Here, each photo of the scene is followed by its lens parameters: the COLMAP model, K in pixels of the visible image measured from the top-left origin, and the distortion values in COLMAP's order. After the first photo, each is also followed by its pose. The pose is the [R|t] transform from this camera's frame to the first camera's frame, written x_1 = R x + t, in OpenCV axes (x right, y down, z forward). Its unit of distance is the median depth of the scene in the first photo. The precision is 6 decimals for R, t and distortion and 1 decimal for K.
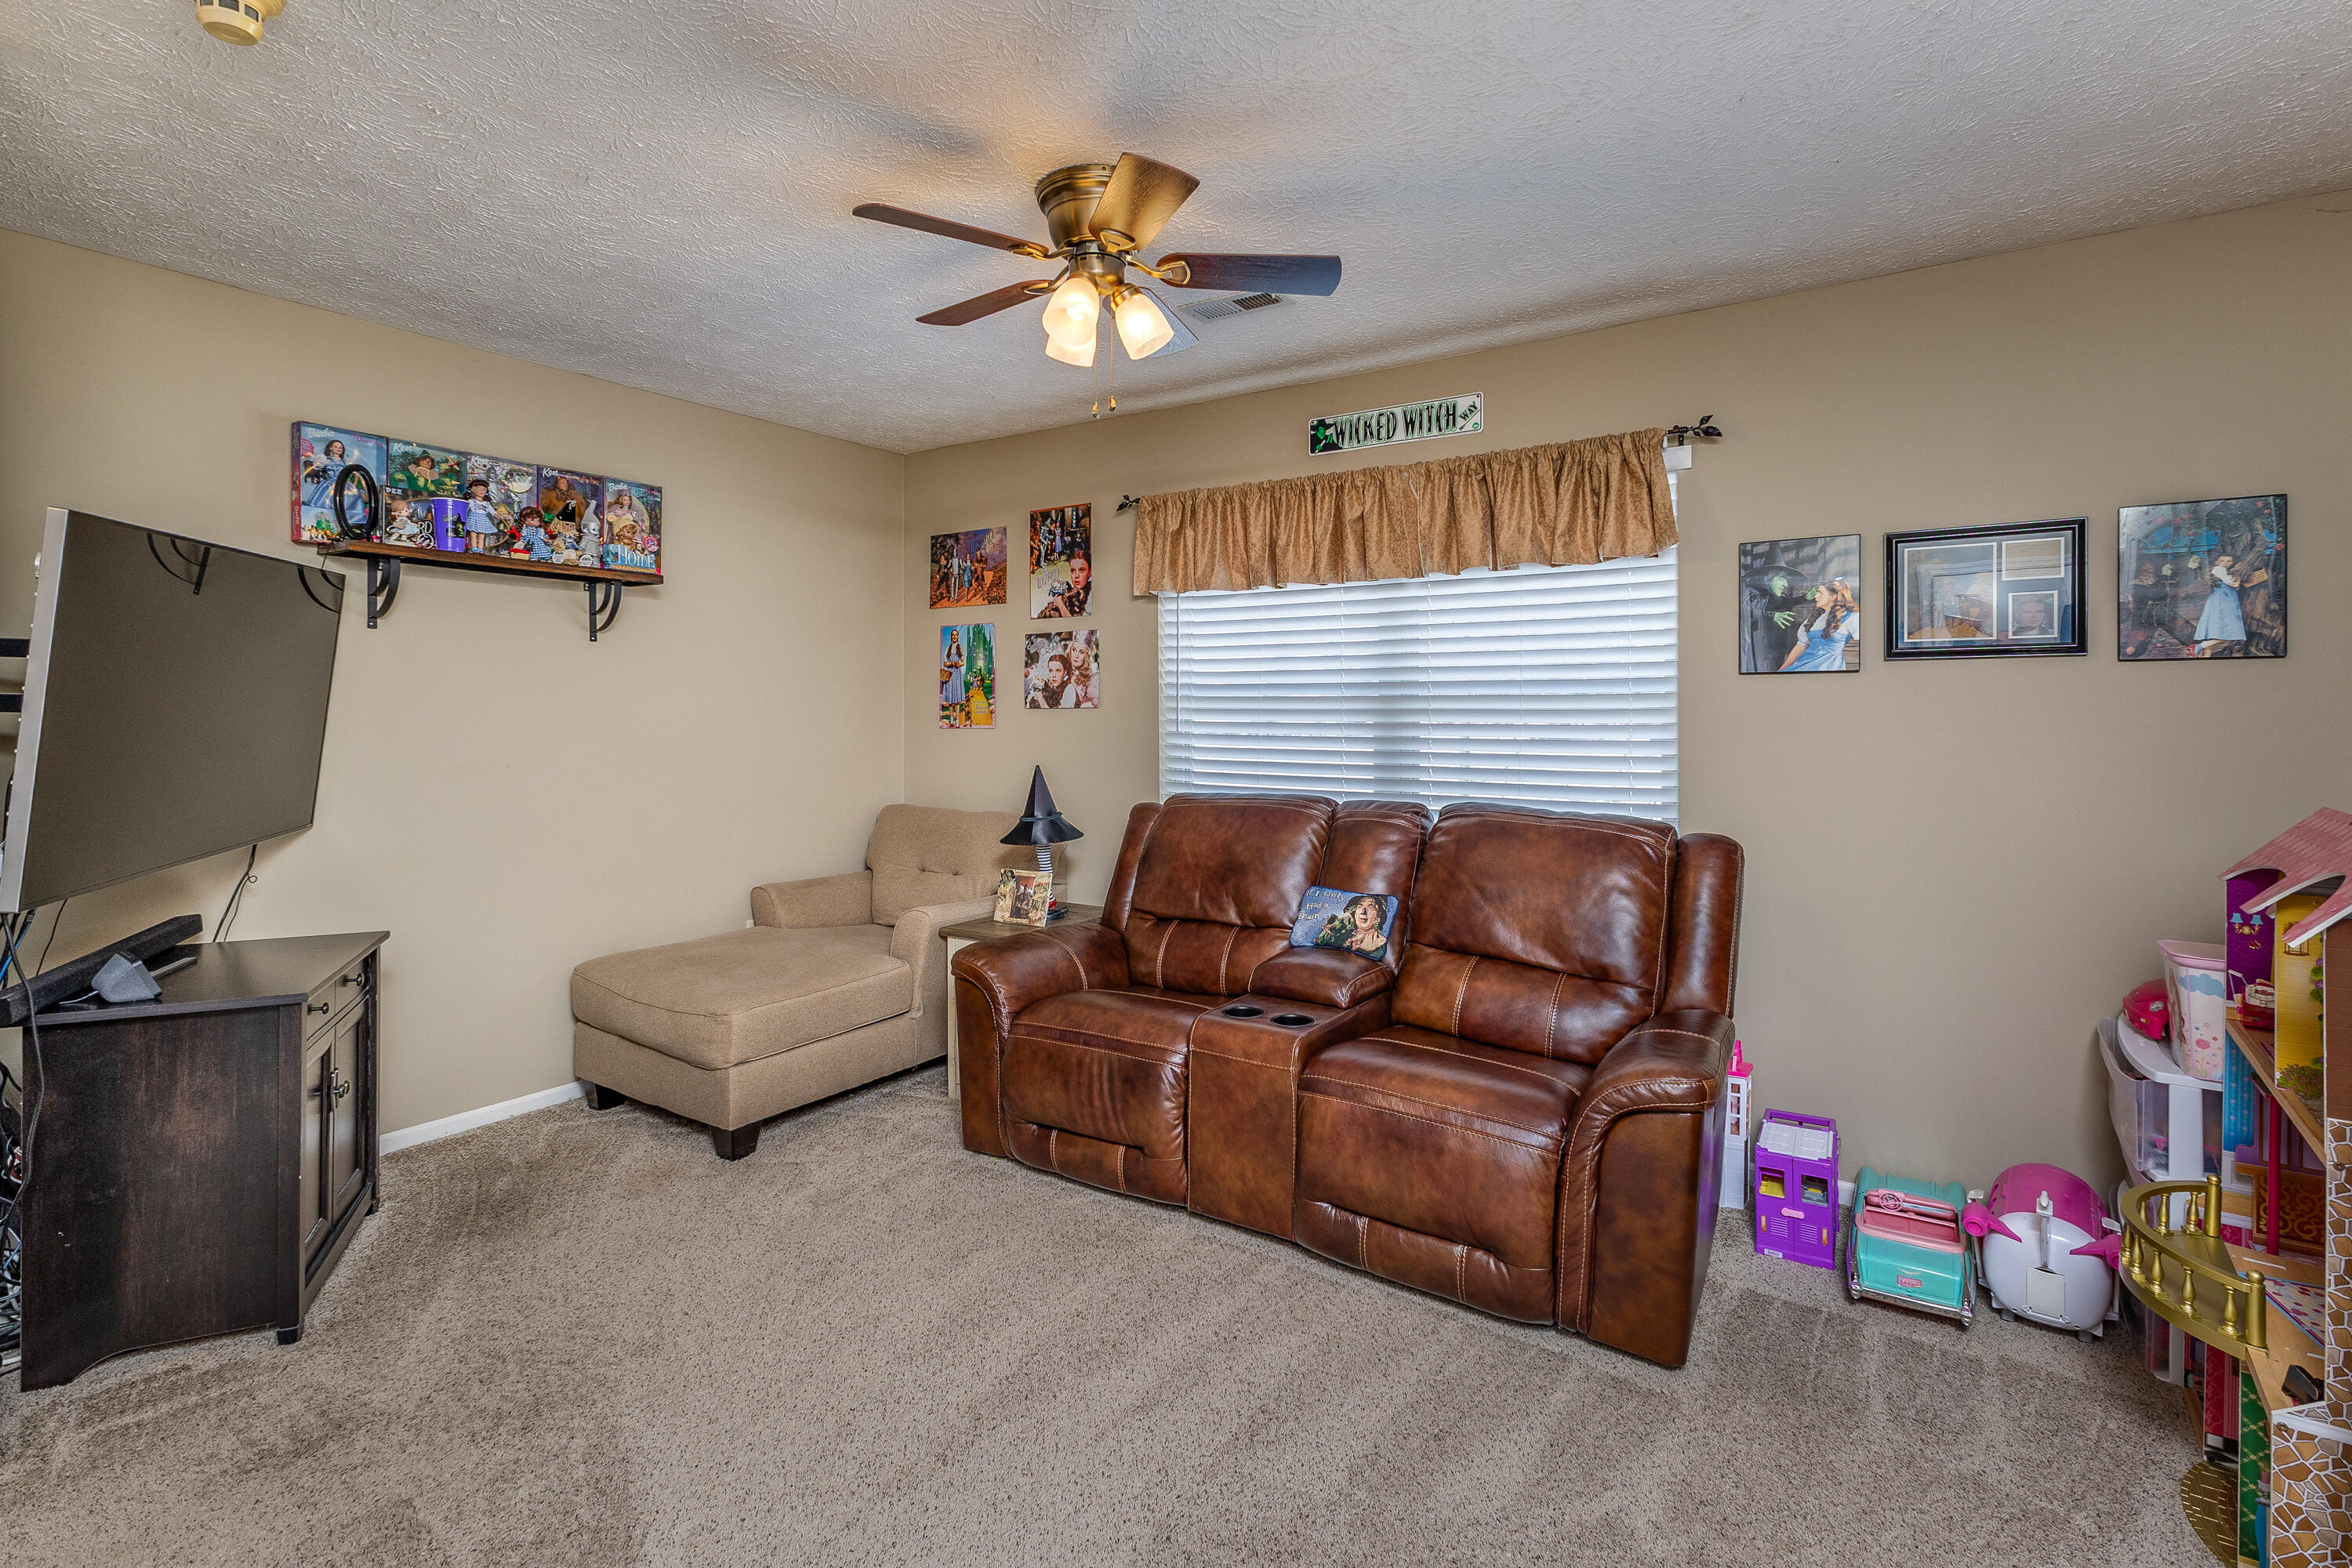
lens RADIAL K [[1065.8, 0, 1174.7], [0, 1065.8, 712.2], [0, 0, 1]] dist [0.000755, -0.000015]
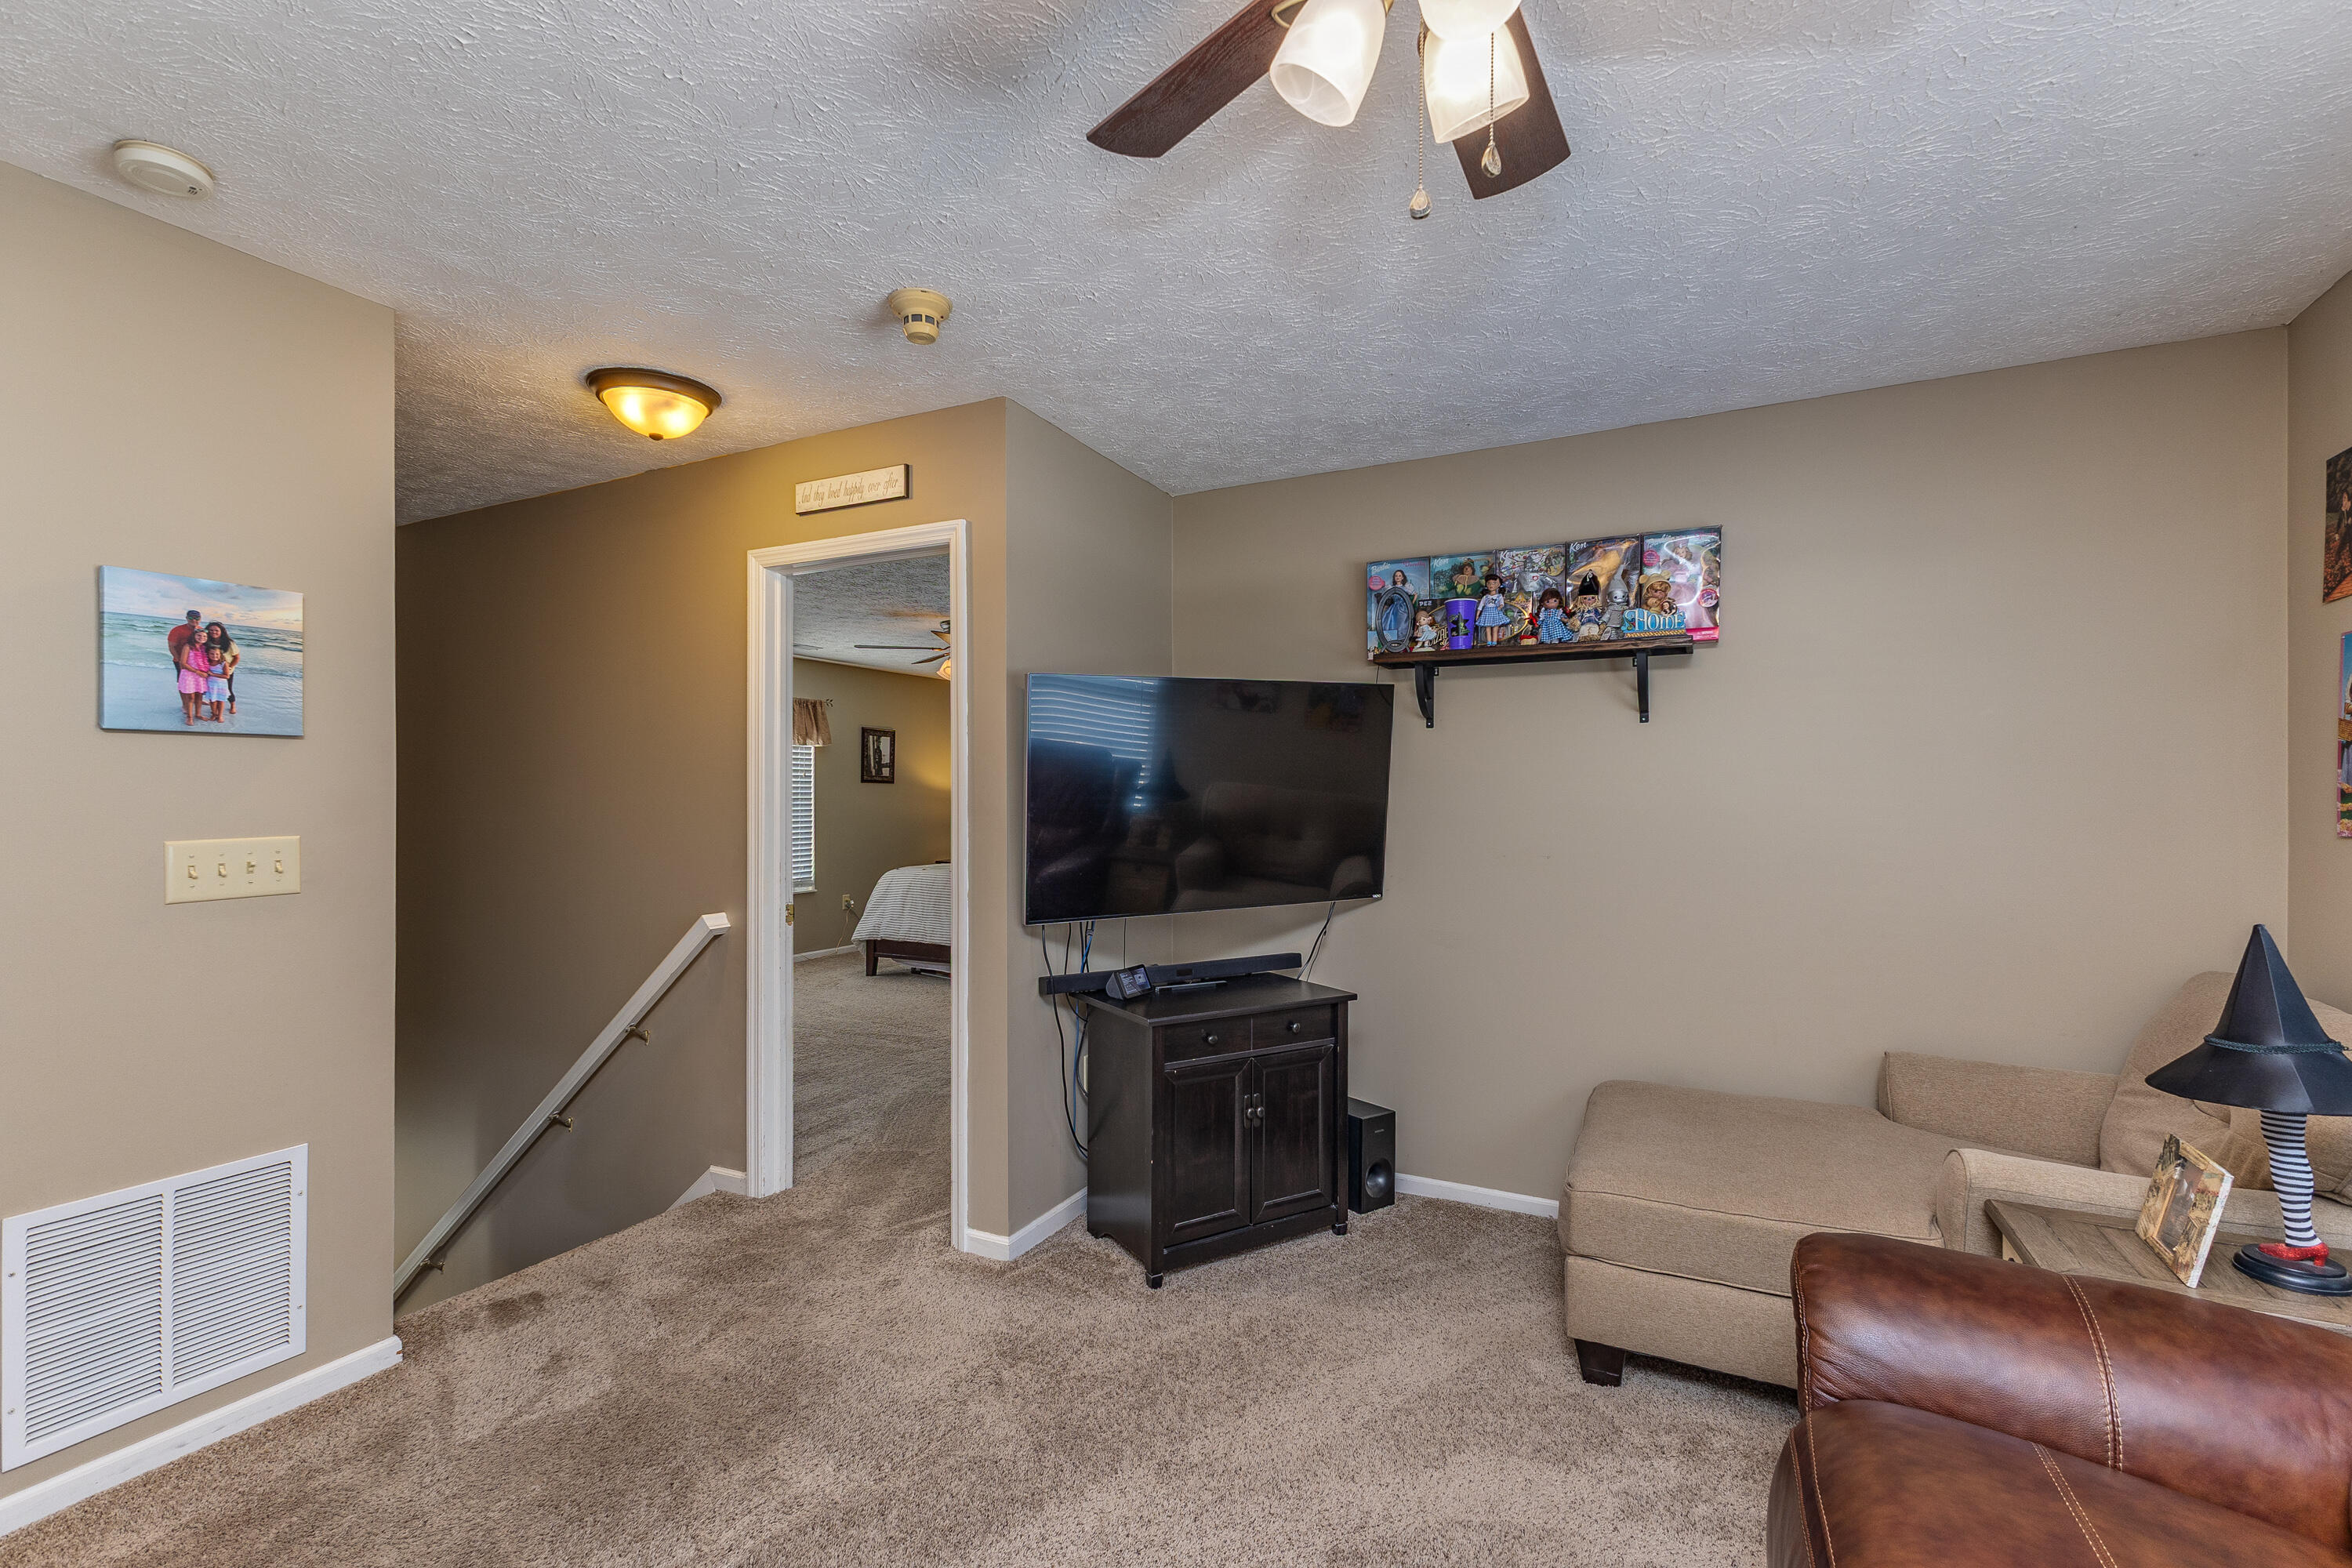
lens RADIAL K [[1018.0, 0, 1176.0], [0, 1018.0, 784.0], [0, 0, 1]] dist [0.000233, 0.000038]
pose [[0.110421, -0.011885, -0.993814, 0.281702], [-0.002543, 0.999922, -0.012240, -0.004704], [0.993882, 0.003879, 0.110382, 0.592738]]
